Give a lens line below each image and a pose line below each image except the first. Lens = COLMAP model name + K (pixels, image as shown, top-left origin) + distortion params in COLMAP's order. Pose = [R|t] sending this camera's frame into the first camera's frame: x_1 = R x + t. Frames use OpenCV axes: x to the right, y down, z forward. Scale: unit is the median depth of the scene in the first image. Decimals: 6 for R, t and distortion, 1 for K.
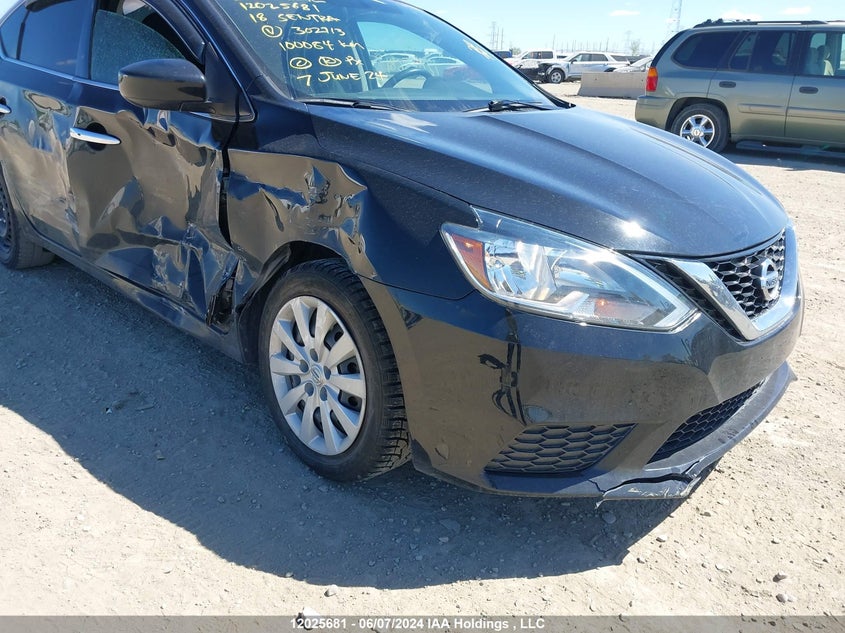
lens RADIAL K [[697.0, 0, 422.5], [0, 697.0, 316.5], [0, 0, 1]] dist [0.002511, 0.000180]
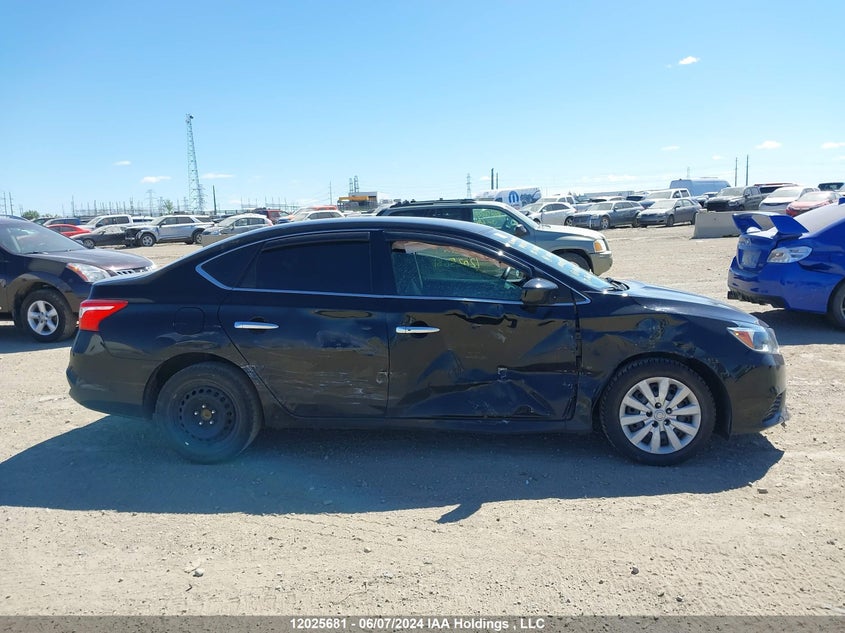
lens RADIAL K [[697.0, 0, 422.5], [0, 697.0, 316.5], [0, 0, 1]] dist [0.002511, 0.000180]
pose [[0.795255, -0.143919, 0.588946, -0.110137], [0.260707, 0.958194, -0.117882, -0.007962], [-0.547359, 0.247289, 0.799529, -0.020010]]
